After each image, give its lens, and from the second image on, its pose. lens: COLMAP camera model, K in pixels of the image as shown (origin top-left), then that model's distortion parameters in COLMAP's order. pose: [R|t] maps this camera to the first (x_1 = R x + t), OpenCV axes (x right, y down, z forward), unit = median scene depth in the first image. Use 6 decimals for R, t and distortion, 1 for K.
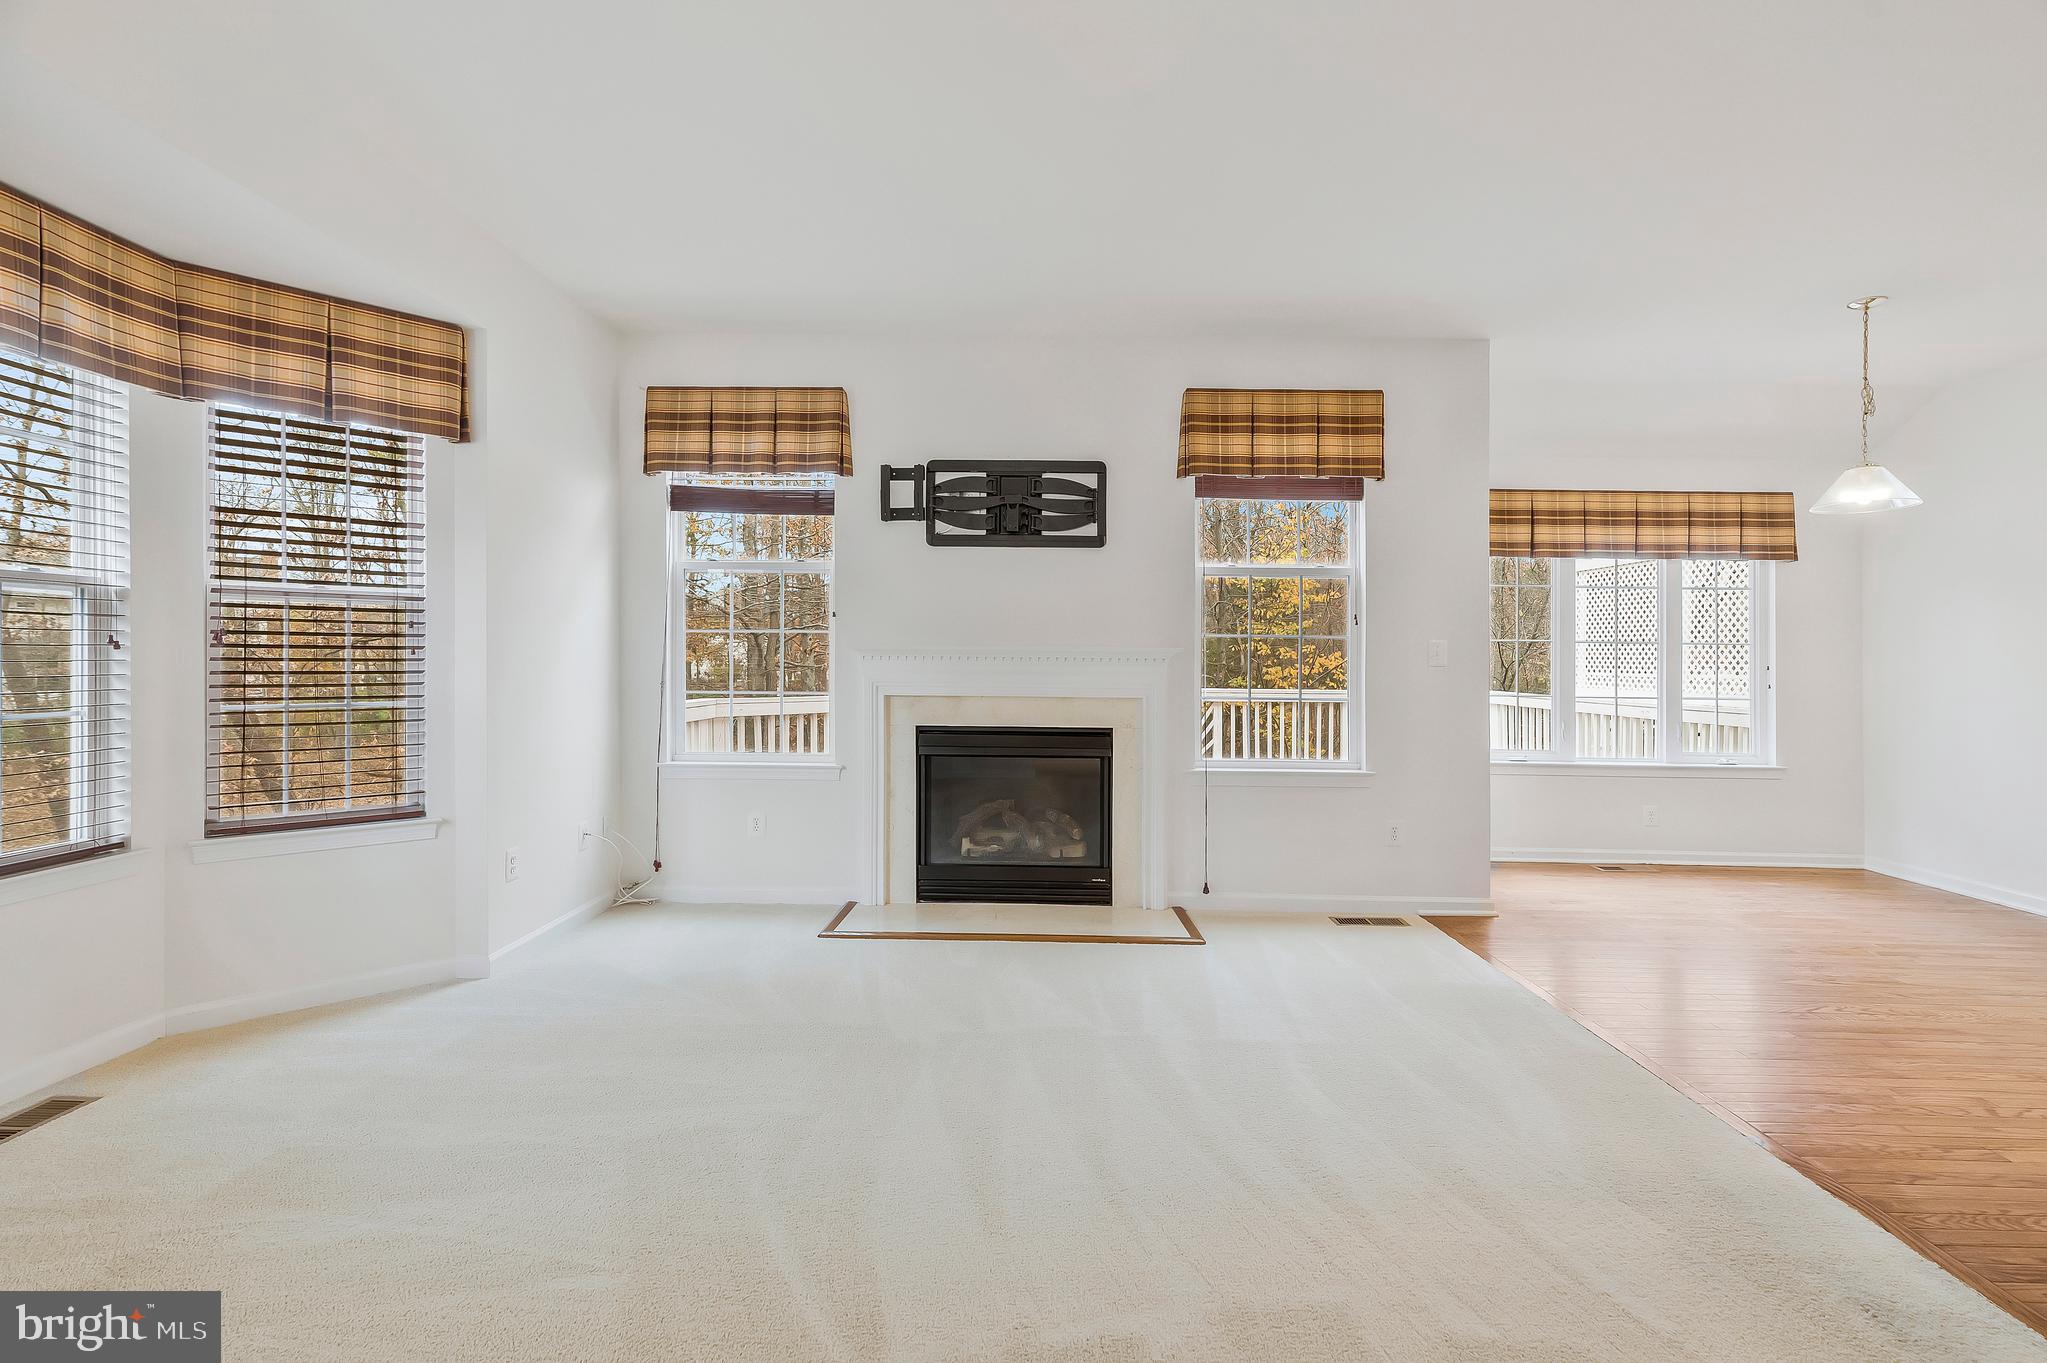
lens RADIAL K [[941.1, 0, 1020.1], [0, 941.1, 671.7], [0, 0, 1]] dist [-0.006665, 0.002650]
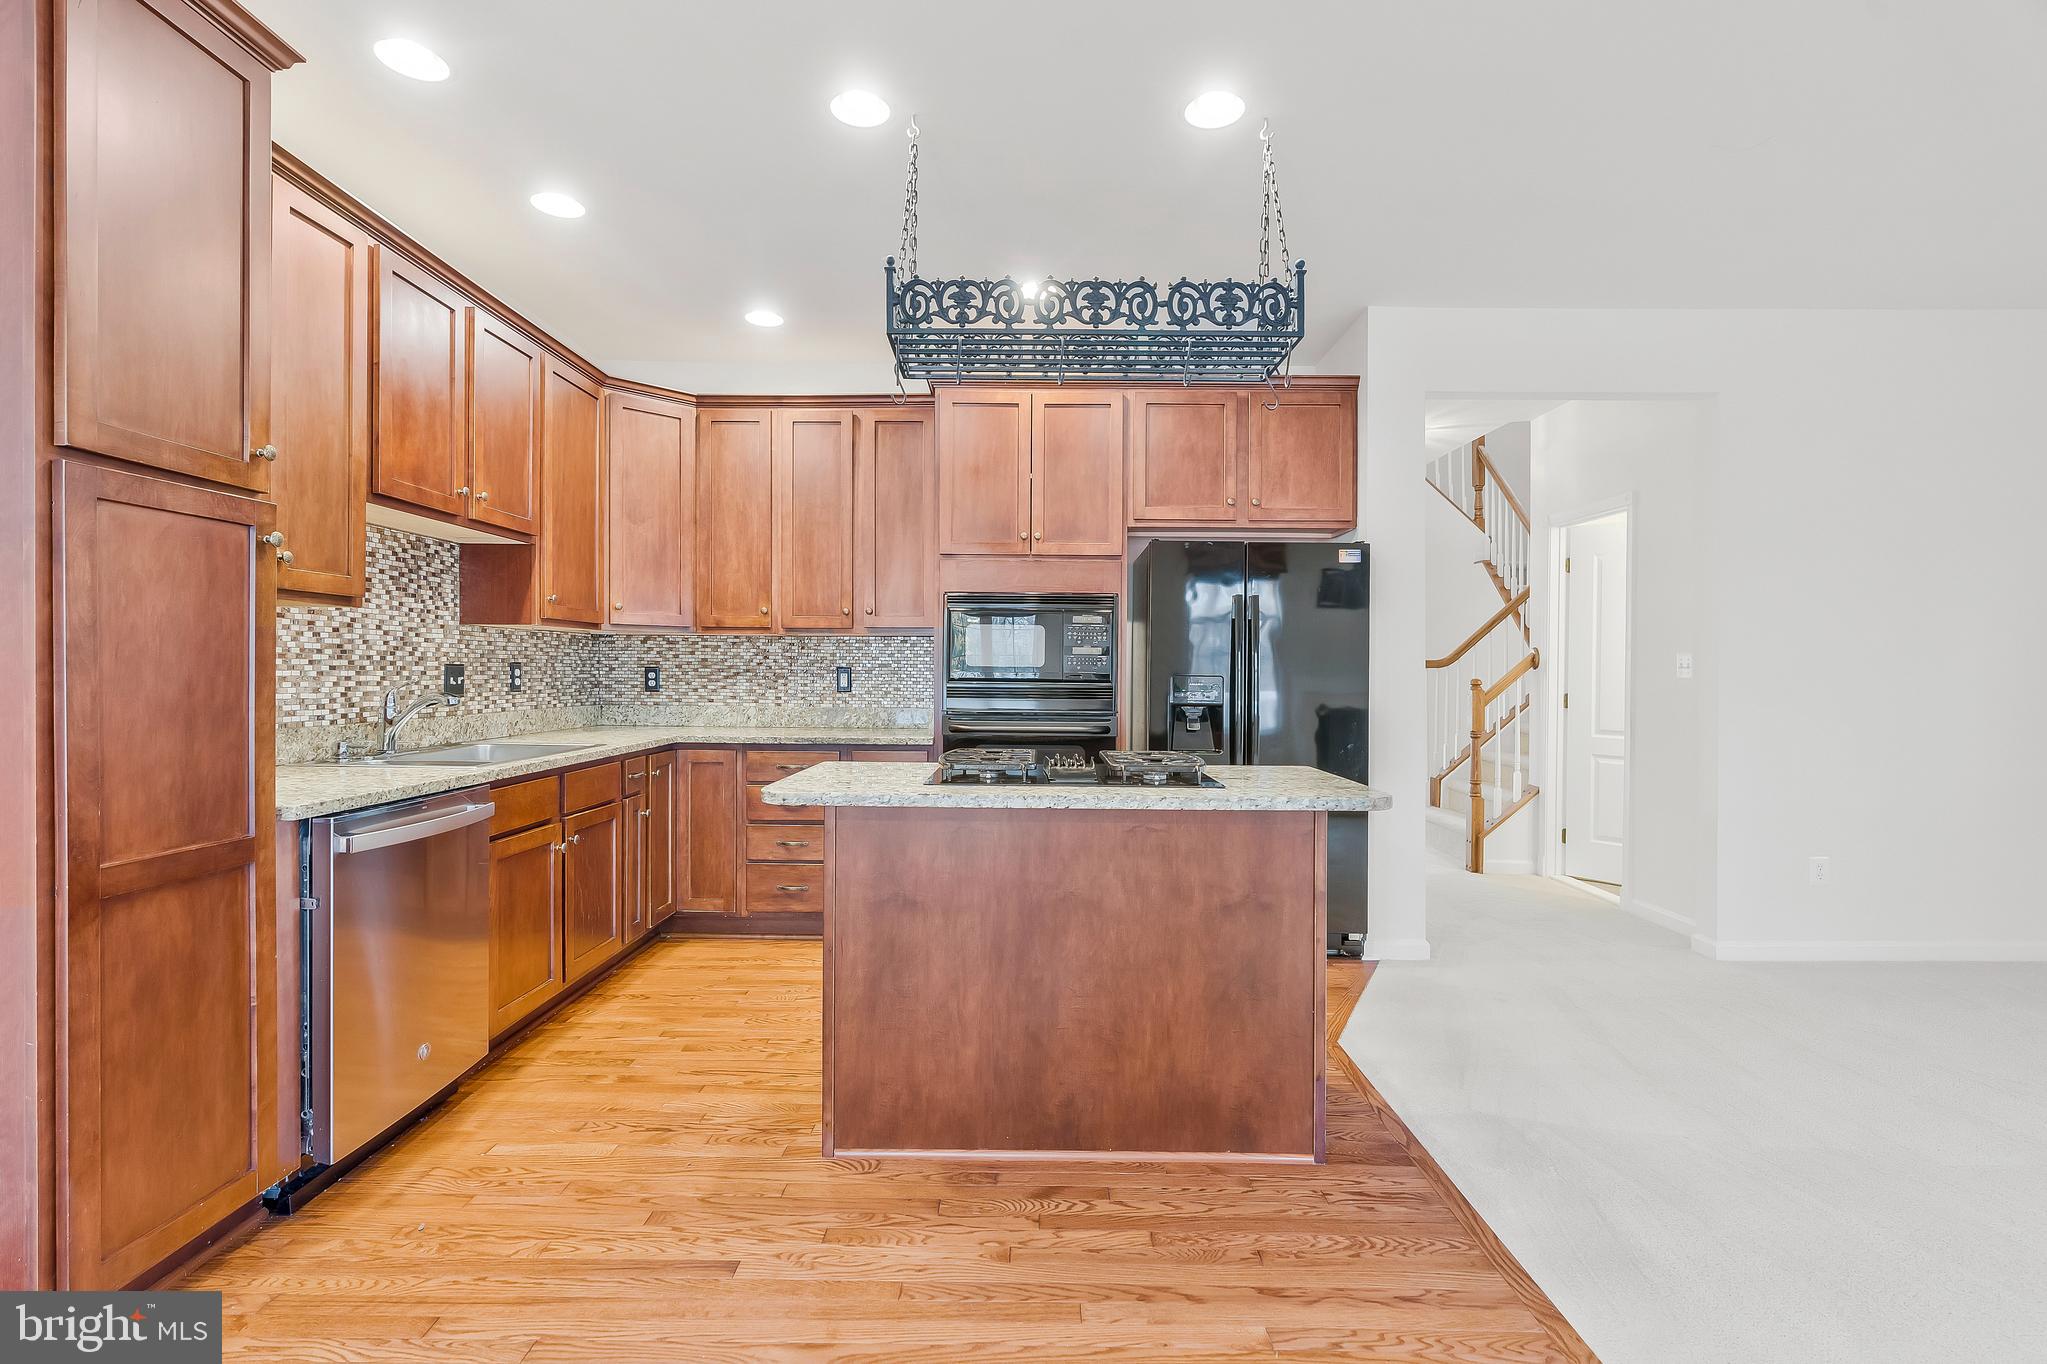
lens RADIAL K [[941.1, 0, 1033.5], [0, 941.1, 694.8], [0, 0, 1]] dist [-0.006665, 0.002650]
pose [[-0.999842, -0.016503, -0.006624, 0.649537], [-0.016786, 0.998842, 0.045078, -0.005428], [0.005873, 0.045182, -0.998962, 0.892676]]
